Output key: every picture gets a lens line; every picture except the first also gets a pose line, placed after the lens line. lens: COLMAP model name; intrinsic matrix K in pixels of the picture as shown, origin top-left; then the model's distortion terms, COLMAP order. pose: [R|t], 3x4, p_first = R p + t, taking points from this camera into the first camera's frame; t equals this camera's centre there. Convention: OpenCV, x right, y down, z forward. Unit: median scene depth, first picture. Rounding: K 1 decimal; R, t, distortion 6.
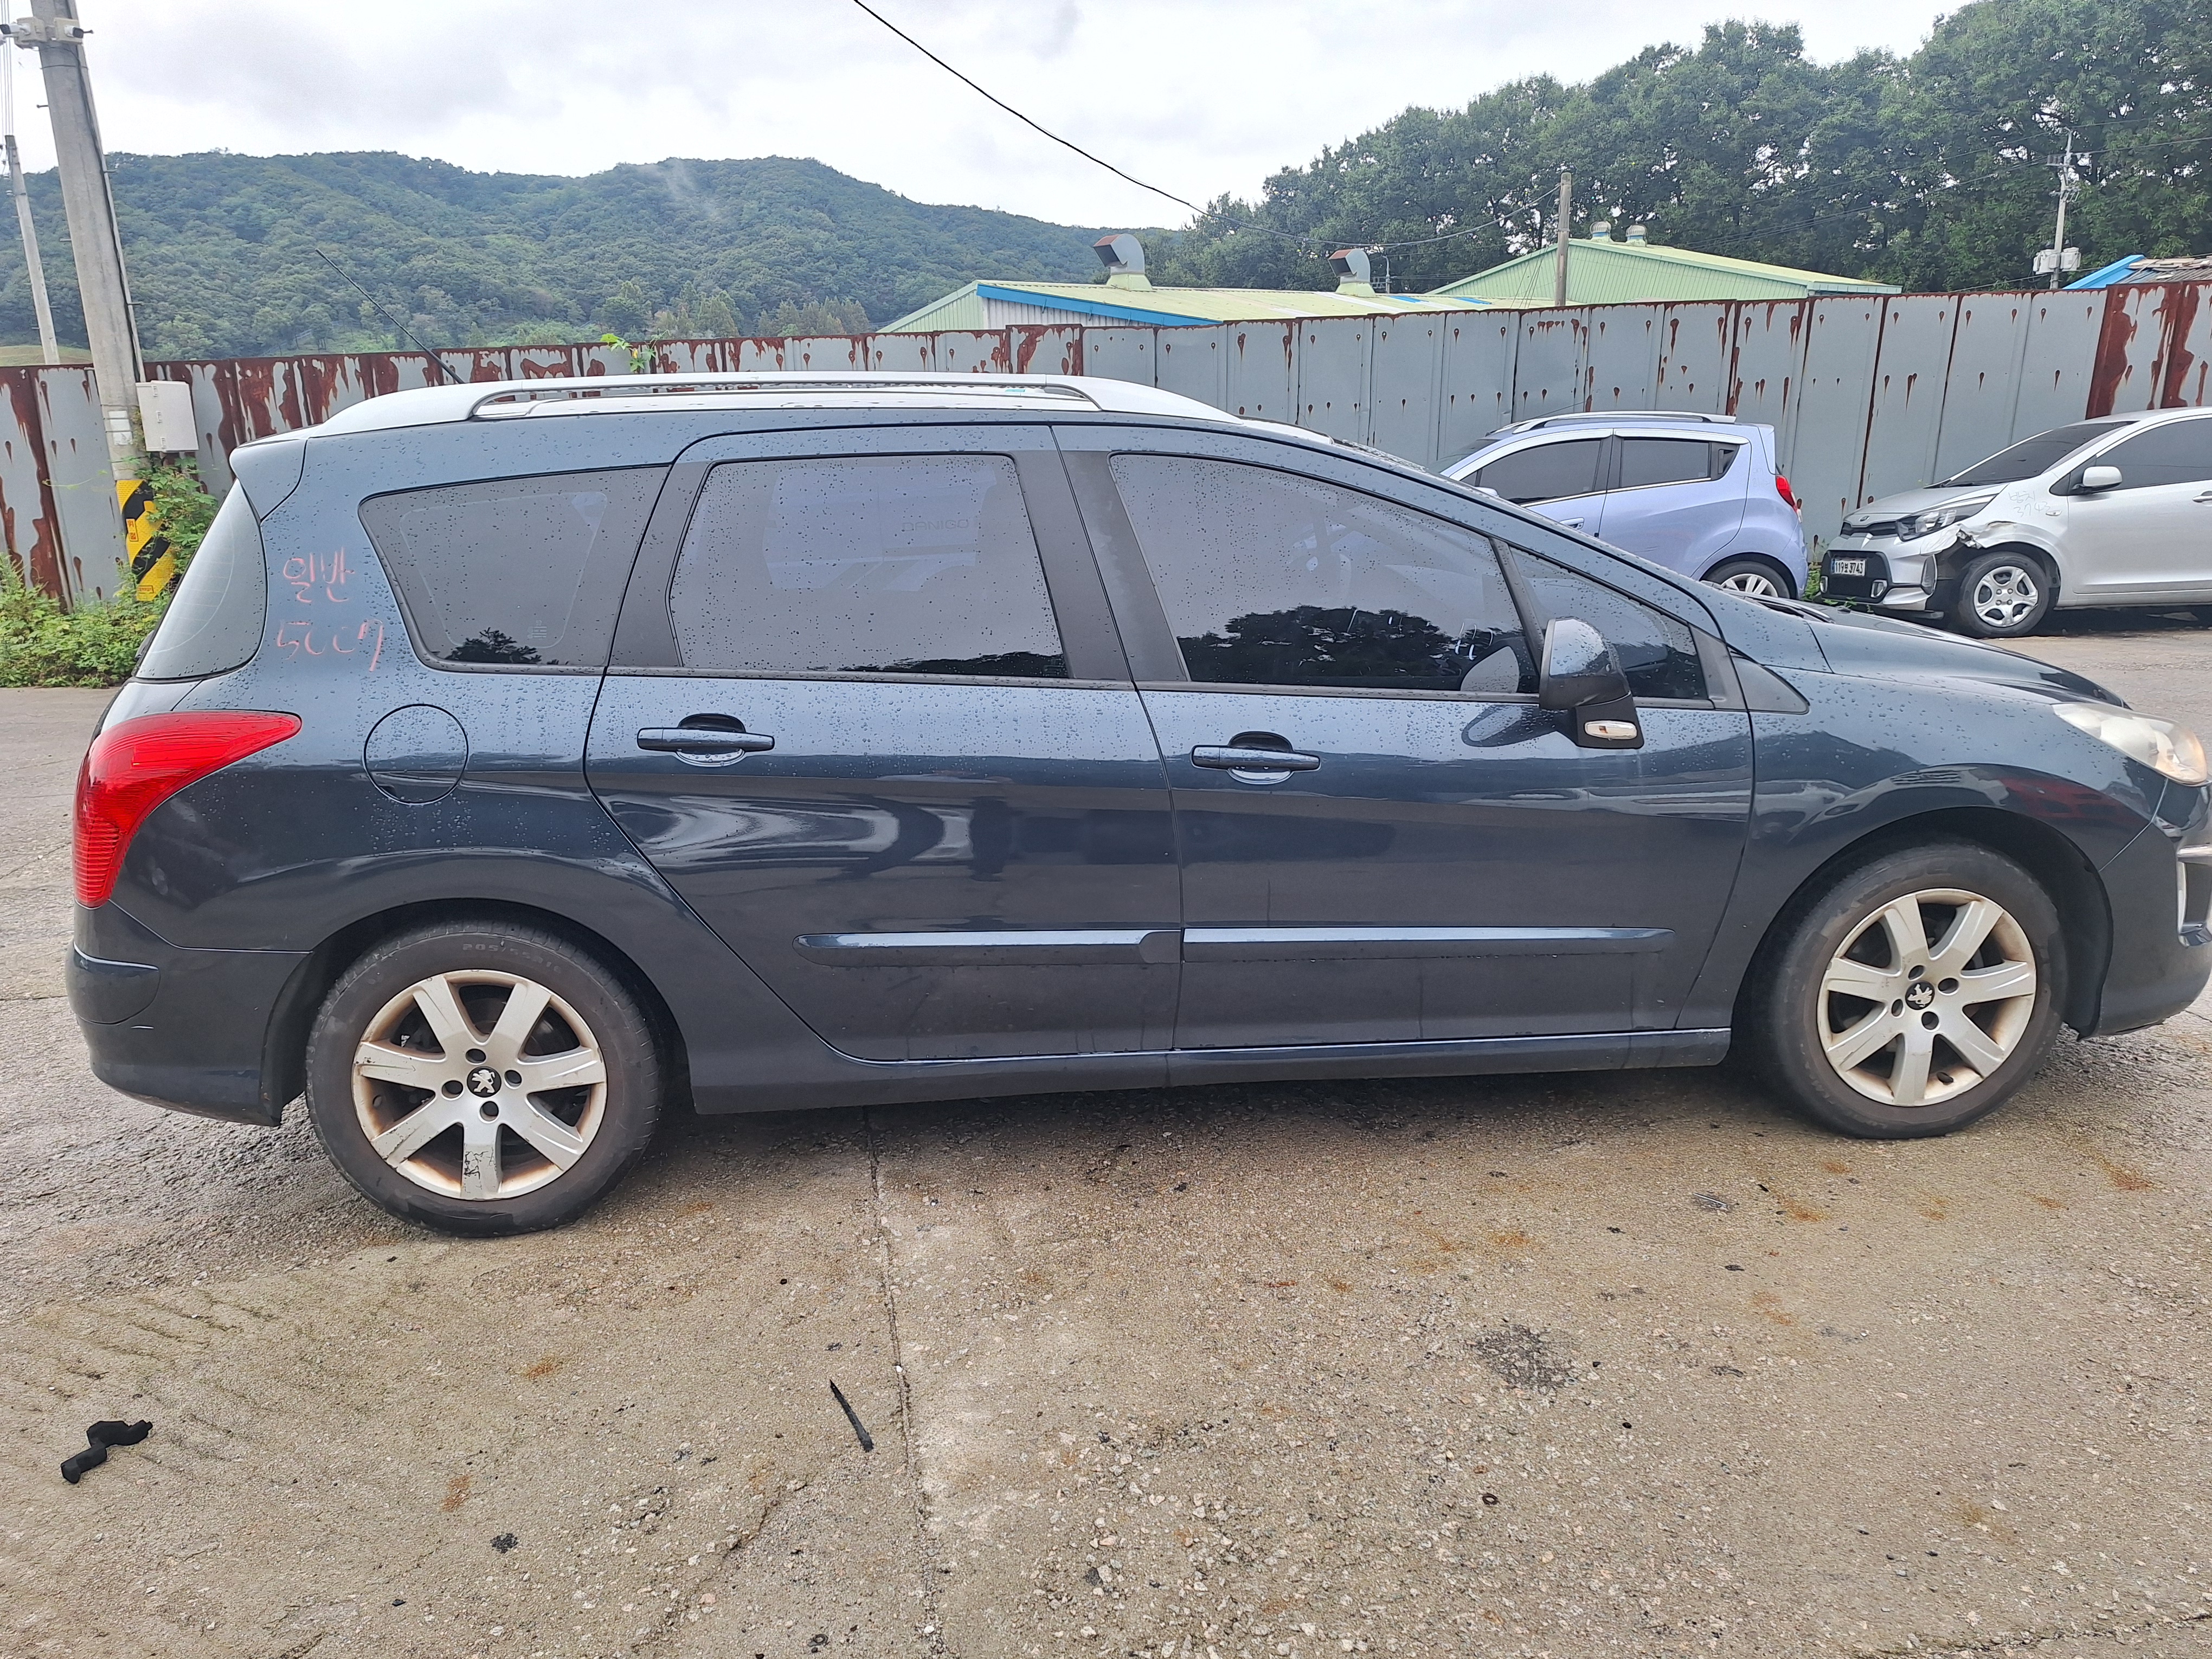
lens RADIAL K [[1500.1, 0, 1078.4], [0, 1500.1, 787.2], [0, 0, 1]] dist [0.023089, -0.018366]
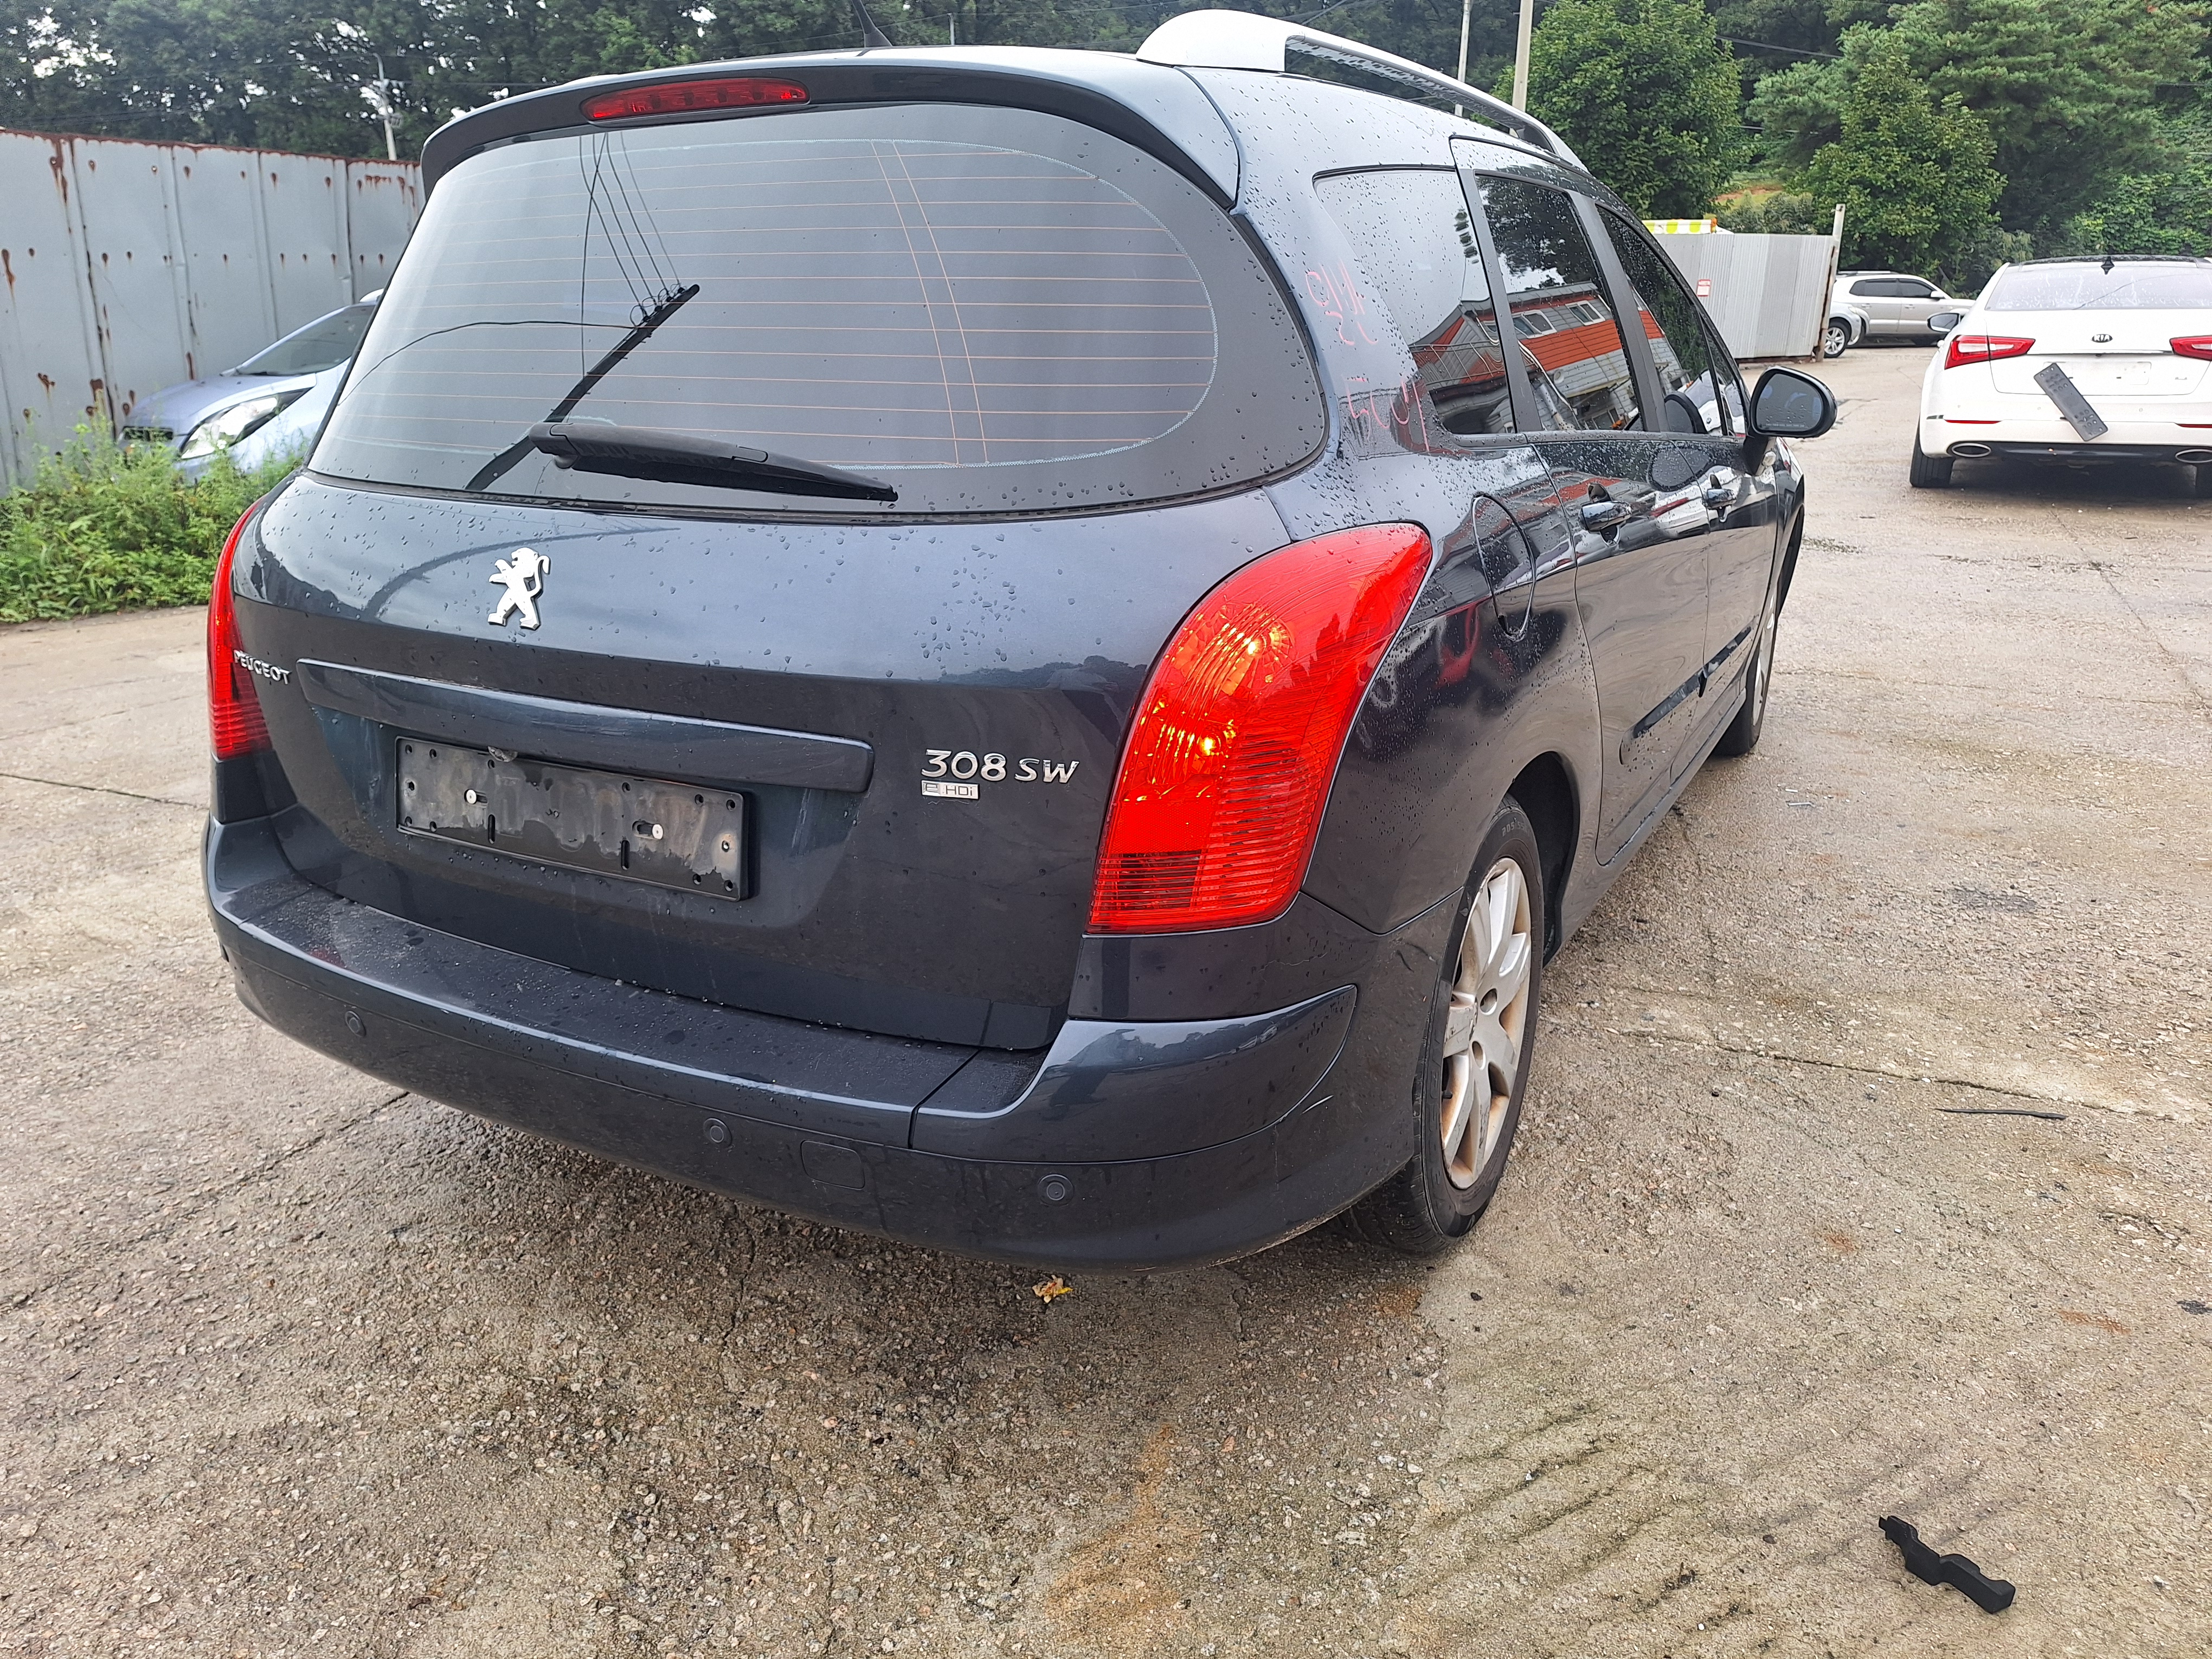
lens RADIAL K [[1500.1, 0, 1078.4], [0, 1500.1, 787.2], [0, 0, 1]] dist [0.023089, -0.018366]
pose [[0.581730, -0.214951, 0.784466, -0.249870], [0.171560, 0.975178, 0.139985, -0.011279], [-0.795083, 0.053150, 0.604167, 0.167182]]
